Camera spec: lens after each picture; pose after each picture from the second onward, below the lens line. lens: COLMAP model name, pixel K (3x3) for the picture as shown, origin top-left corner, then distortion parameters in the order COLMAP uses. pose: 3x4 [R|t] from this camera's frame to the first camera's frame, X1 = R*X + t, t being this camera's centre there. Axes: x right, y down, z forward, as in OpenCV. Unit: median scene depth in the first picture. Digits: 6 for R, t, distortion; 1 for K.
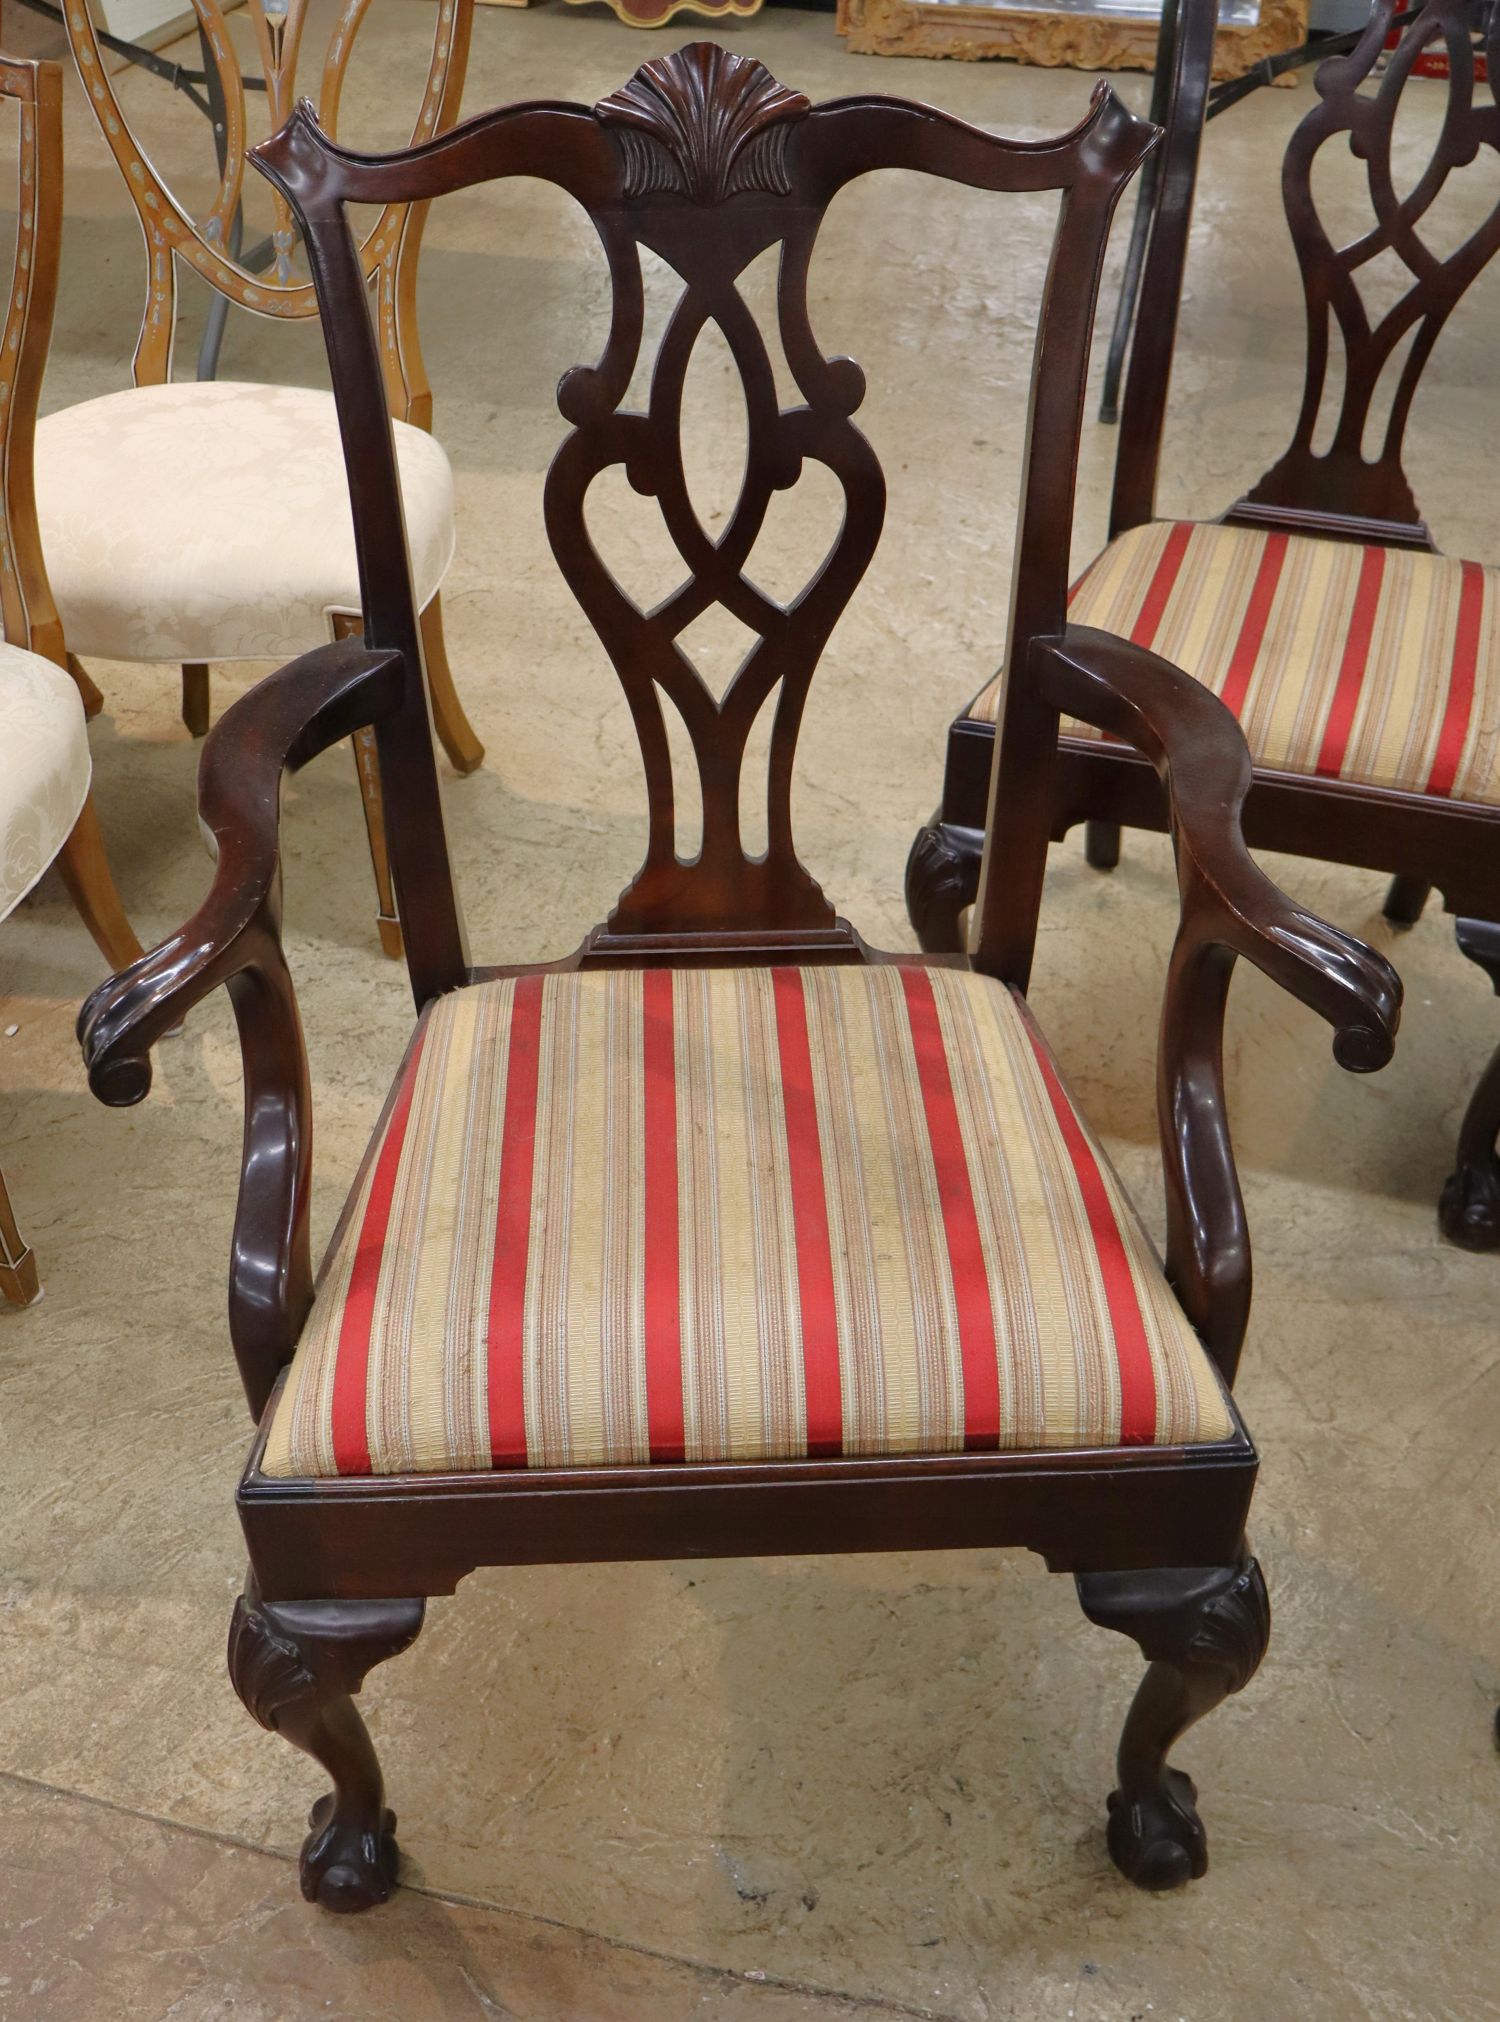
lens RADIAL K [[1767.6, 0, 738.2], [0, 1767.6, 1010.9], [0, 0, 1]] dist [-0.003195, 0.000943]
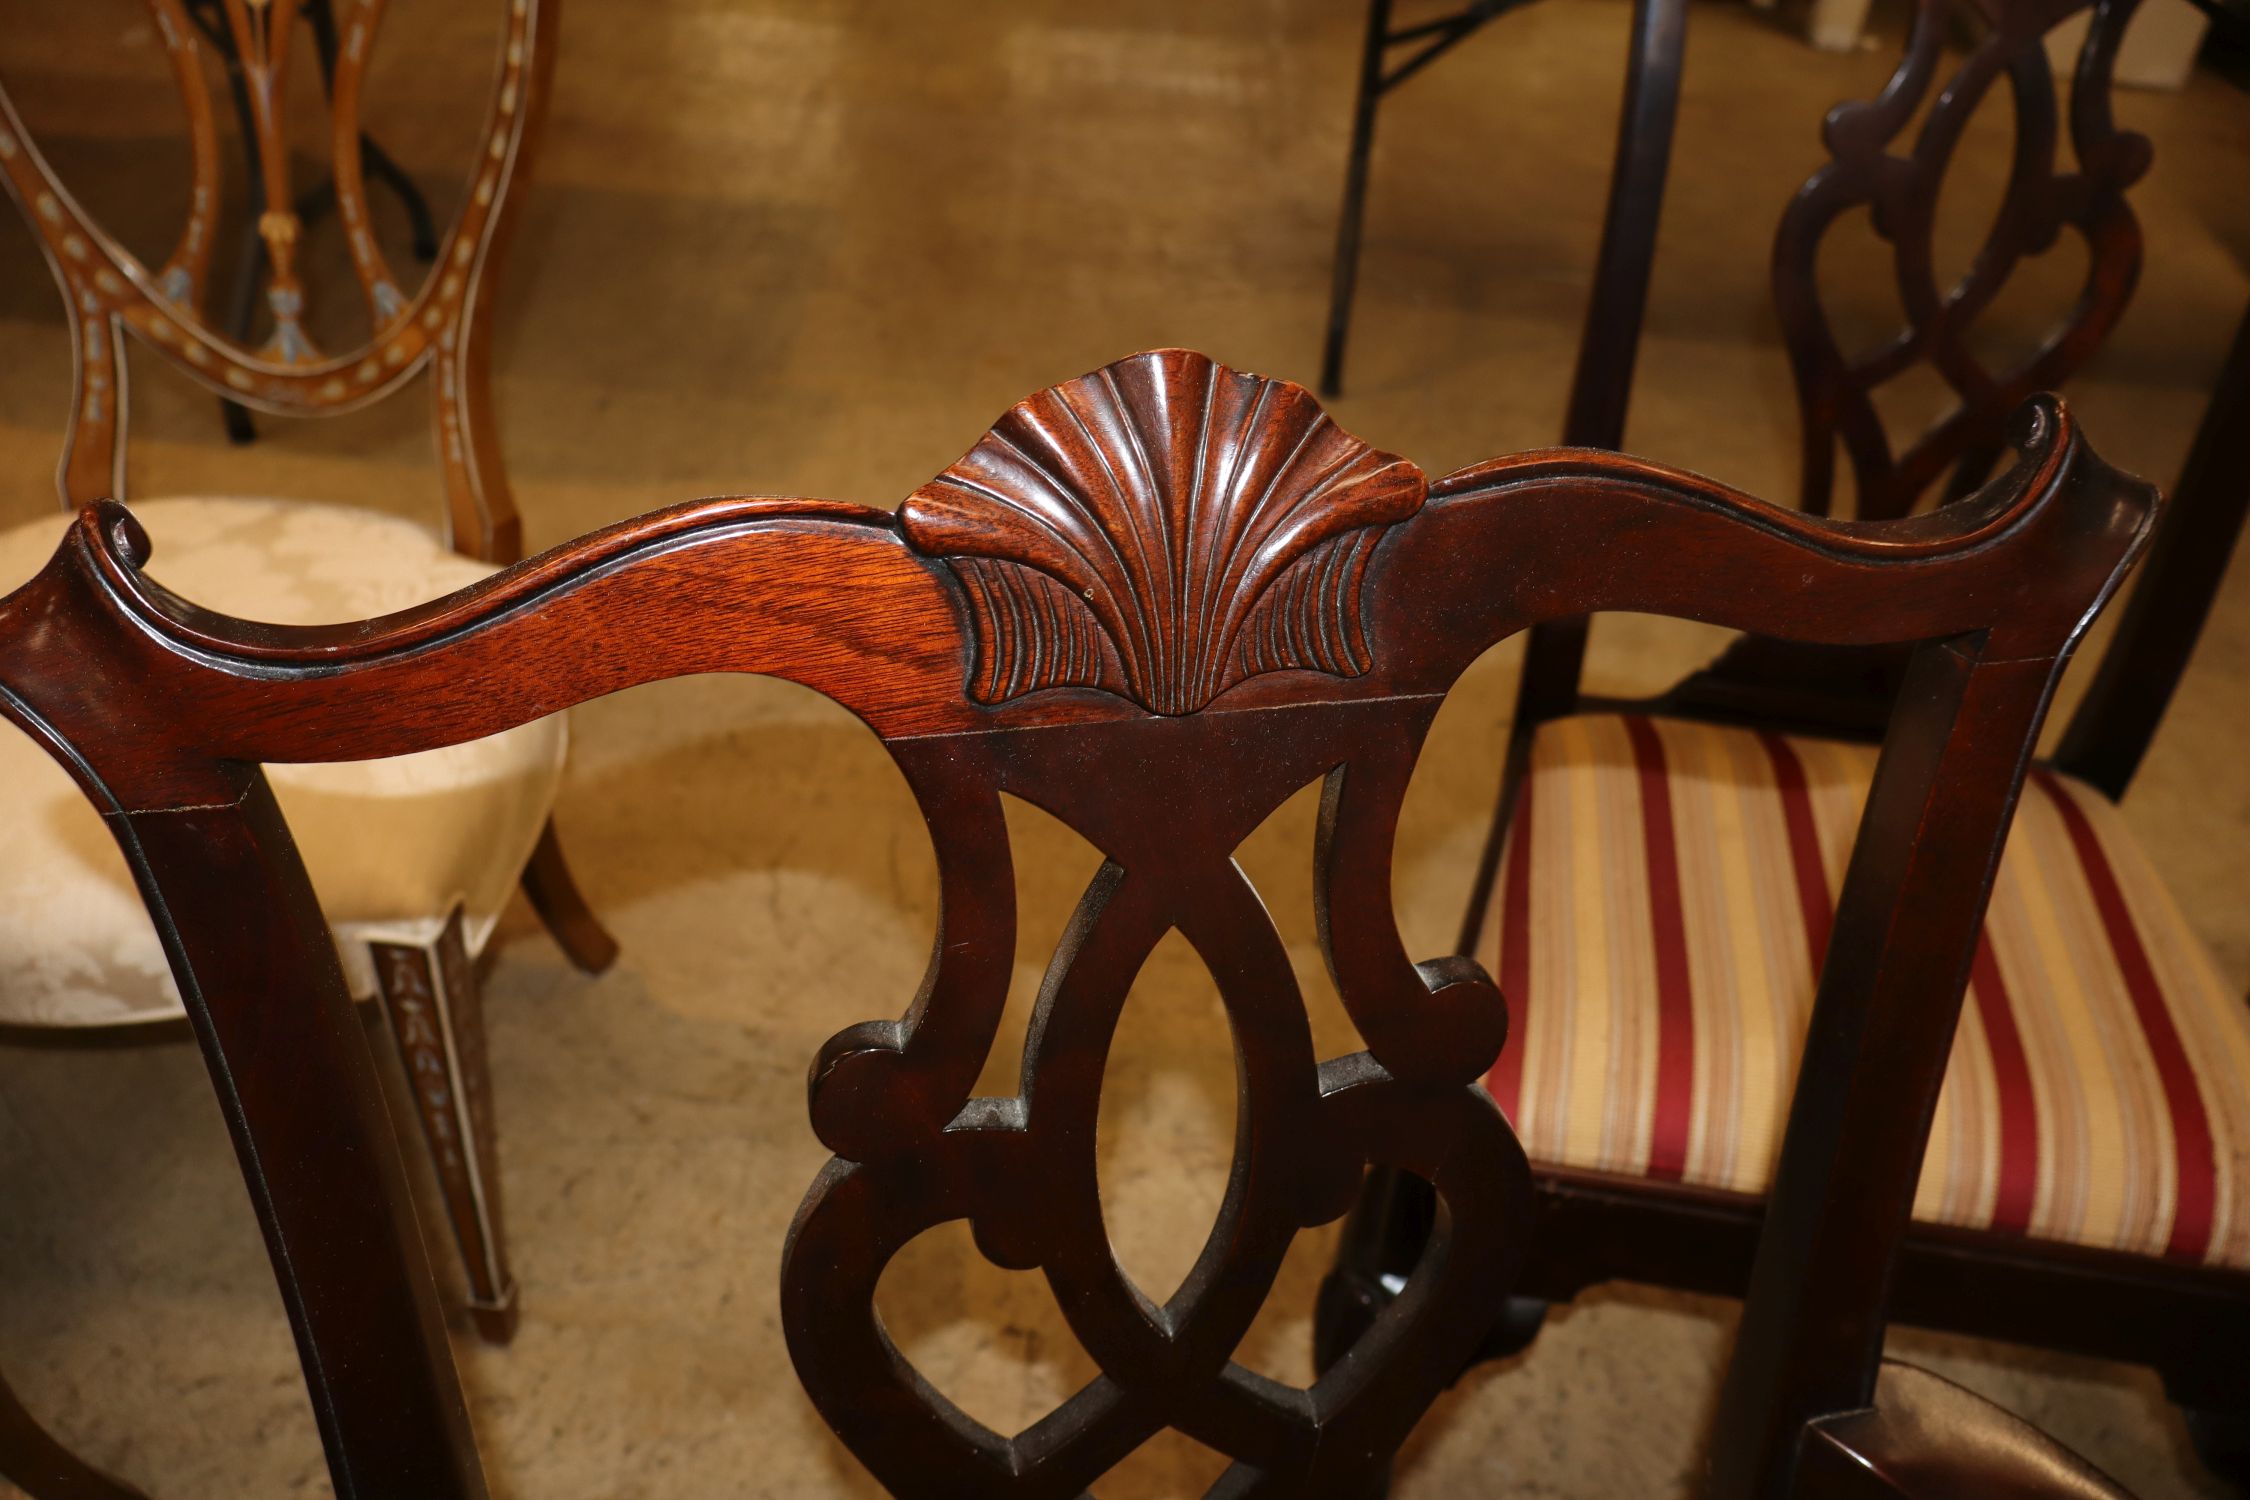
lens RADIAL K [[1791.9, 0, 1136.6], [0, 1791.9, 749.7], [0, 0, 1]] dist [0.007062, 0.019839]
pose [[0.988189, -0.054013, 0.143405, -0.082432], [0.063882, 0.995830, -0.065125, -0.401714], [-0.139289, 0.073516, 0.987519, 0.563205]]
